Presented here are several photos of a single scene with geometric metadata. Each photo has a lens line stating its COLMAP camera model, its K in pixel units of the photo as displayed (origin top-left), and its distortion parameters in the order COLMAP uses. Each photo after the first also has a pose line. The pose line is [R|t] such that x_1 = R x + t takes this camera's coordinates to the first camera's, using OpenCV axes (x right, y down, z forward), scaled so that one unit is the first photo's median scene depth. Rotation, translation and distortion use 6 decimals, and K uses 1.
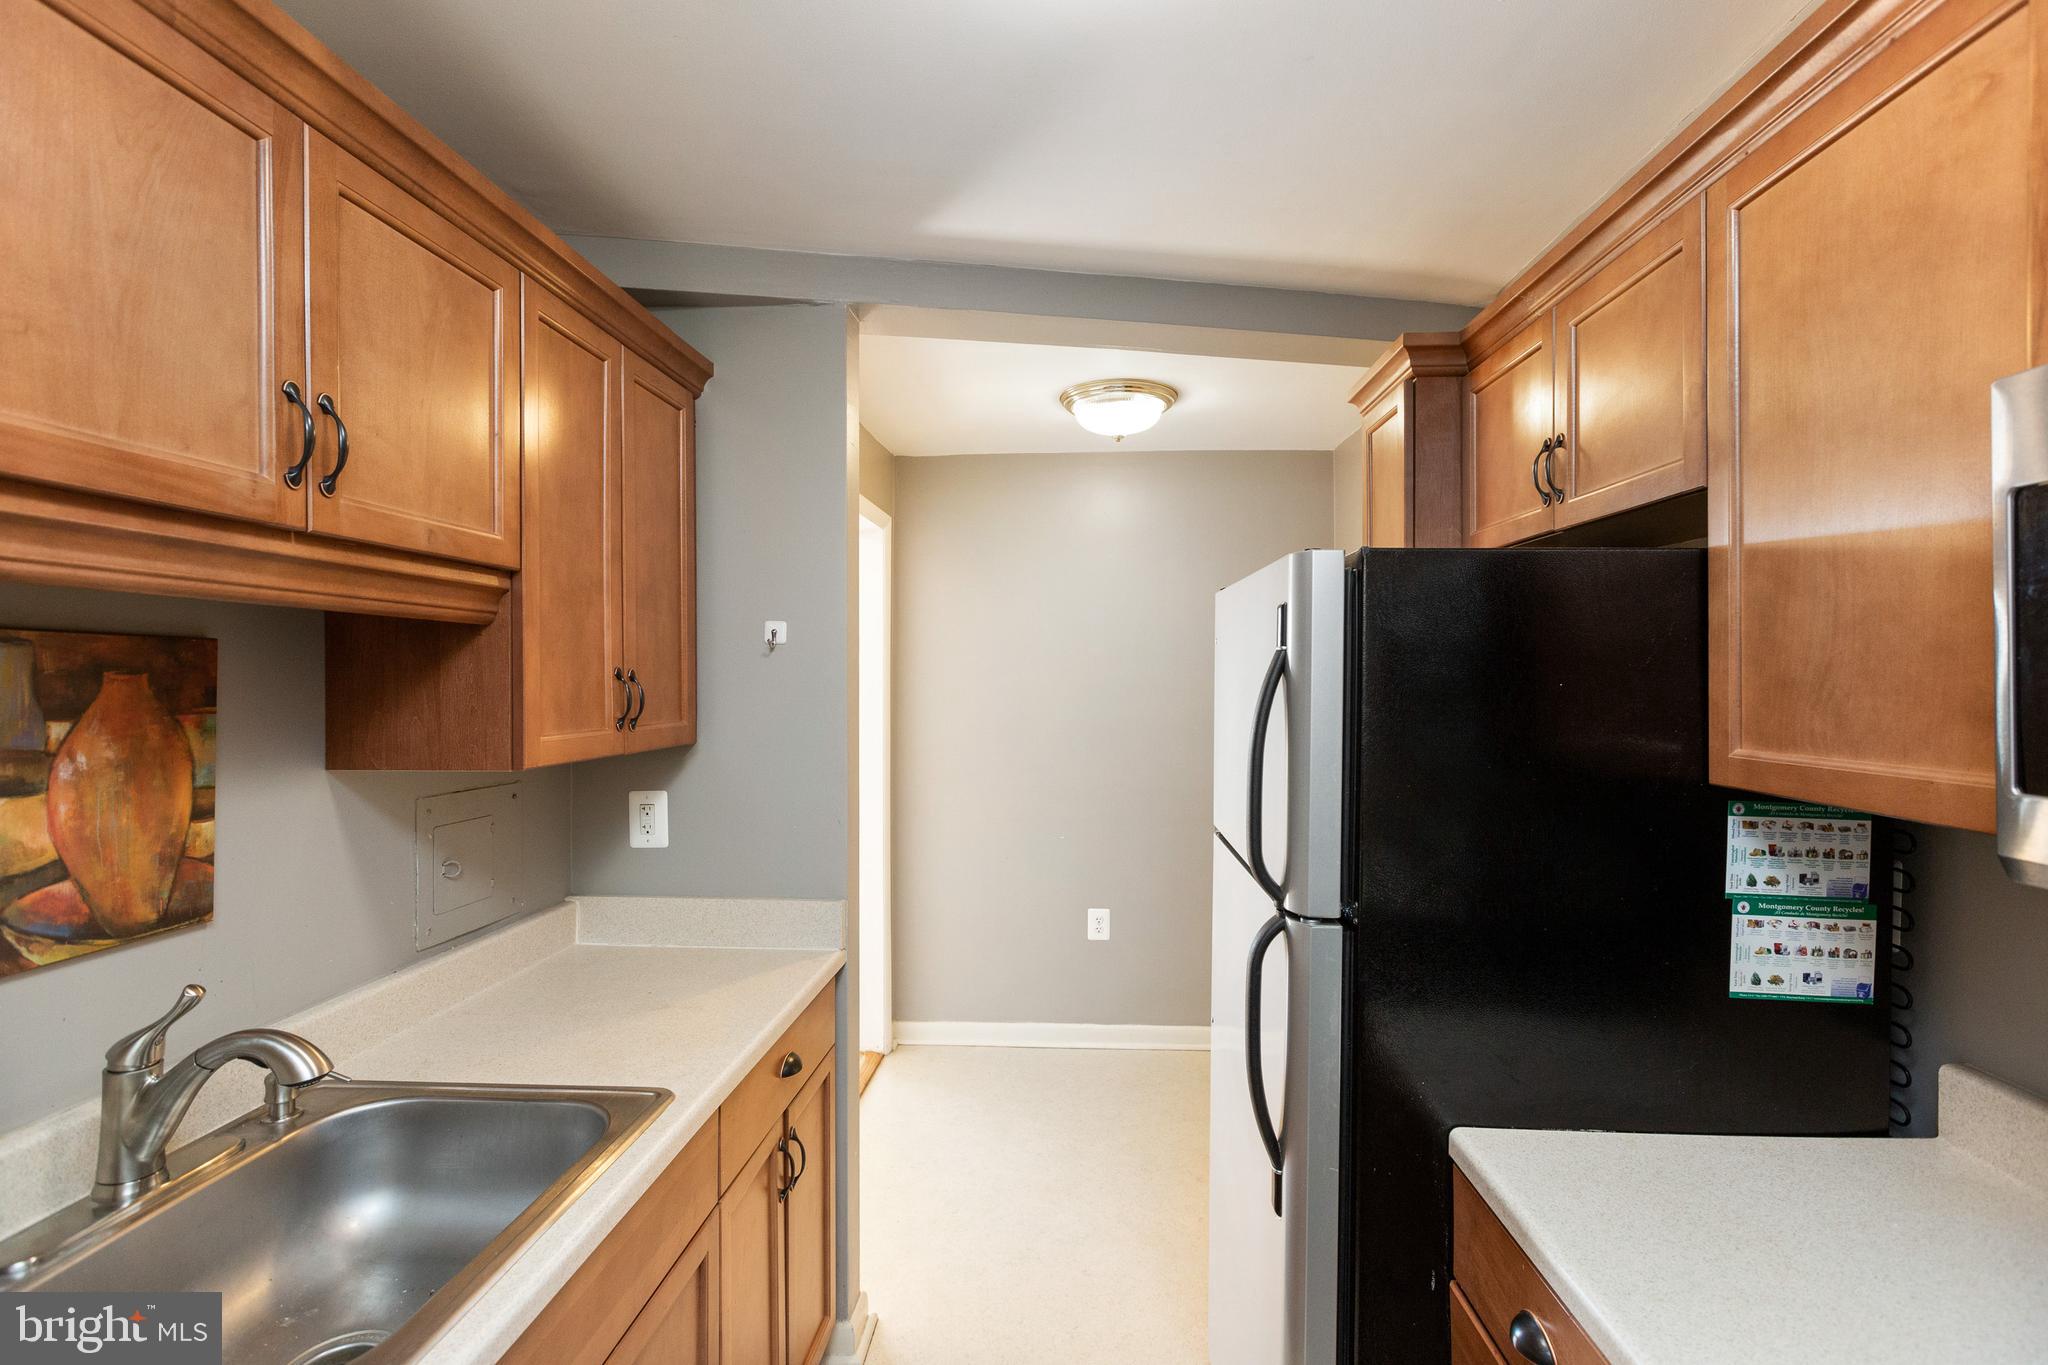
lens RADIAL K [[943.5, 0, 1025.3], [0, 943.5, 682.6], [0, 0, 1]] dist [0.000060, -0.000052]
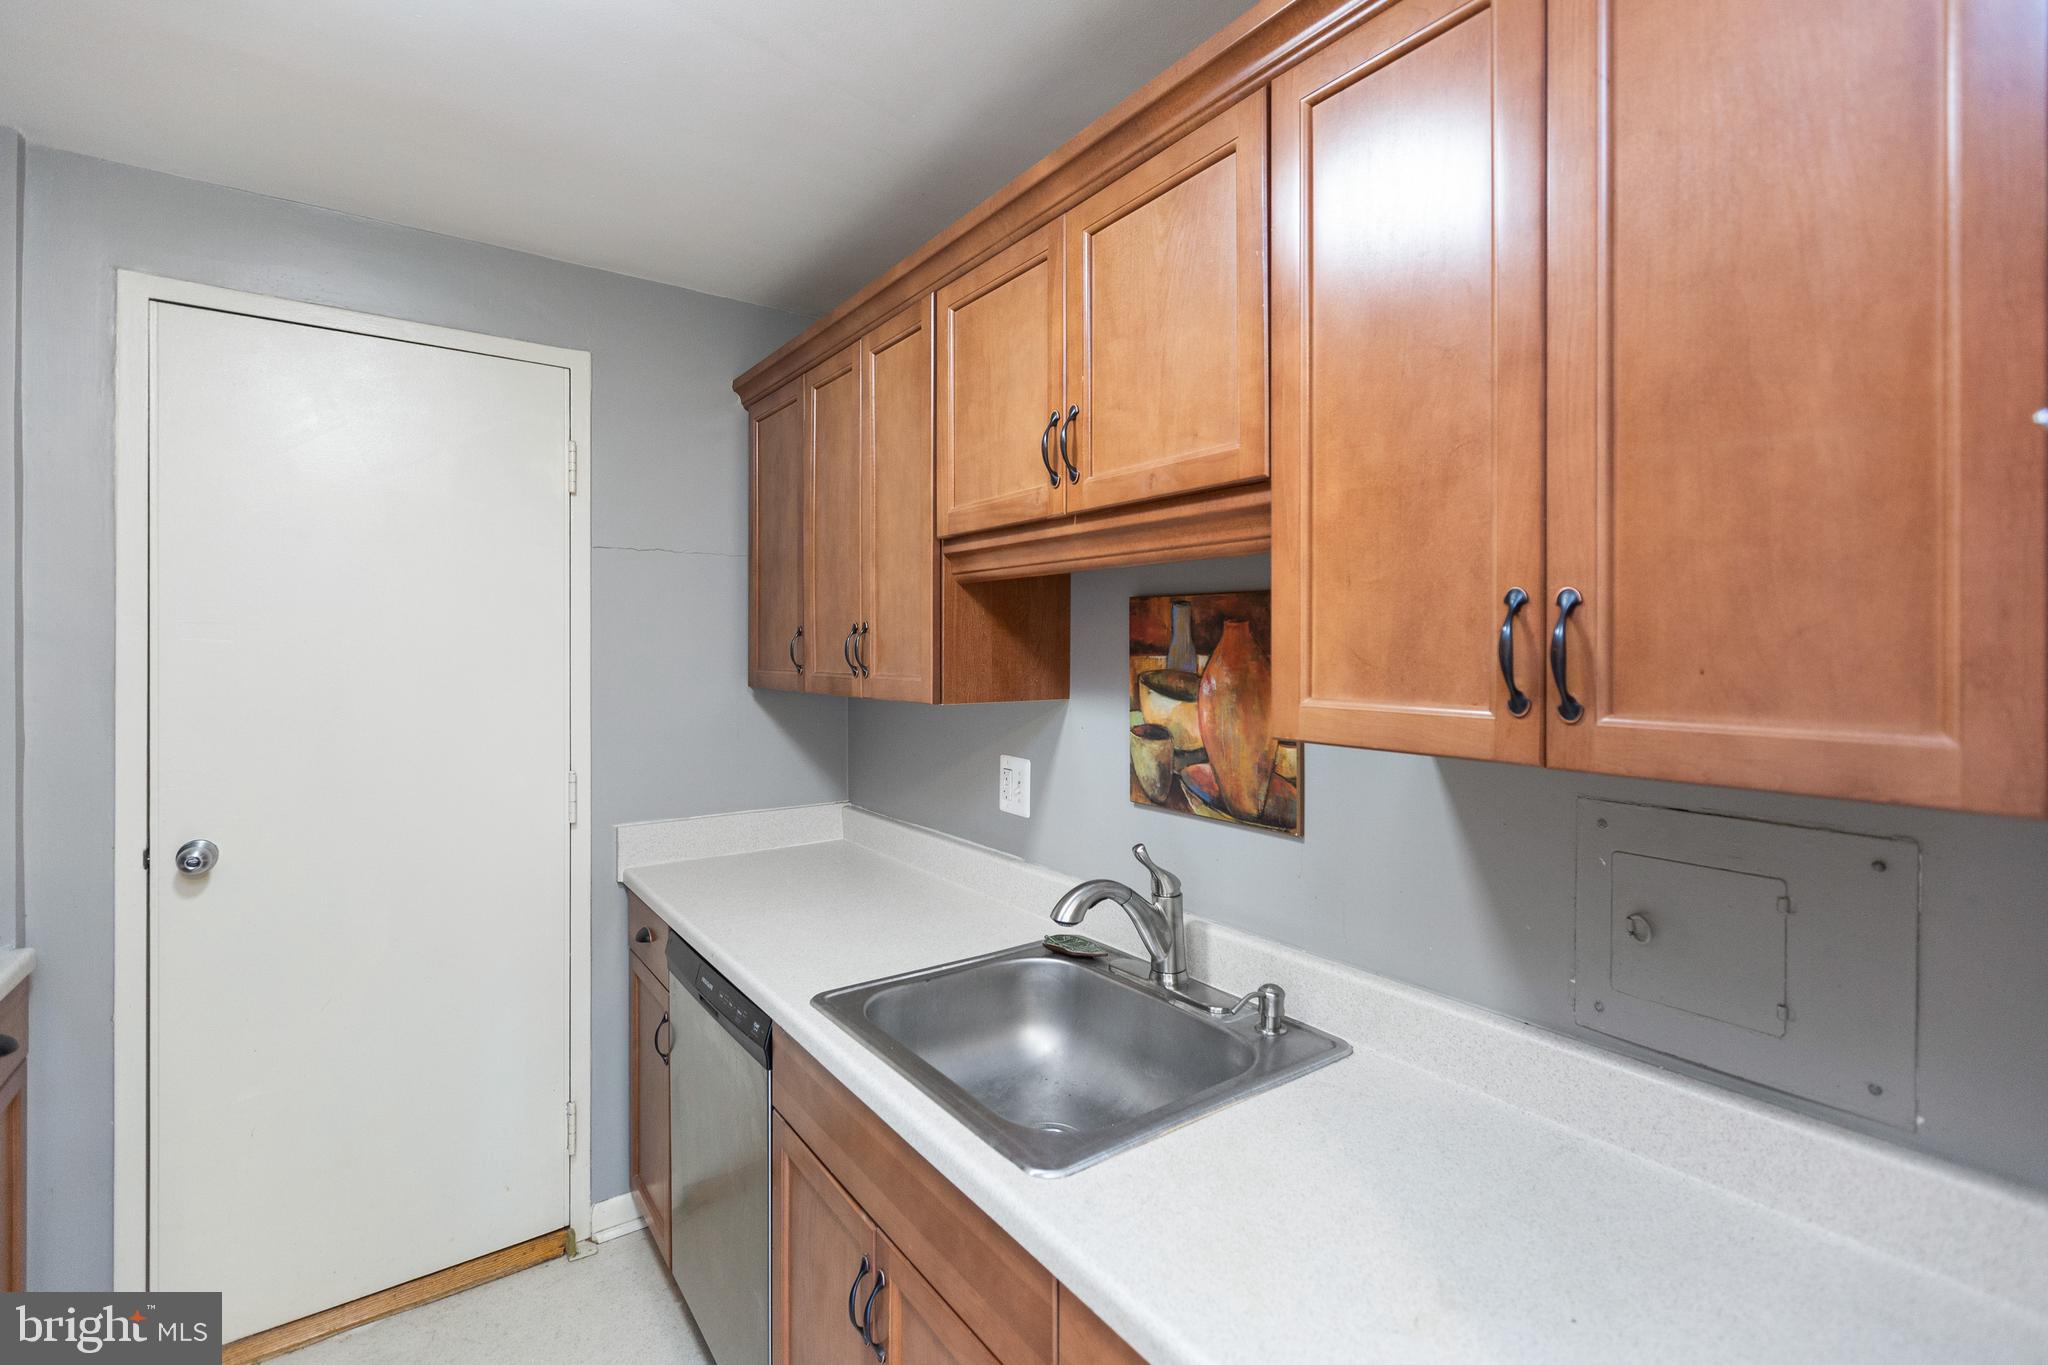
lens RADIAL K [[921.0, 0, 1011.1], [0, 921.0, 643.5], [0, 0, 1]] dist [-0.003103, -0.000011]
pose [[-0.772996, 0.000848, -0.634411, 0.126981], [-0.001387, 0.999994, 0.003027, 0.018569], [0.634410, 0.003220, -0.772990, 1.875395]]
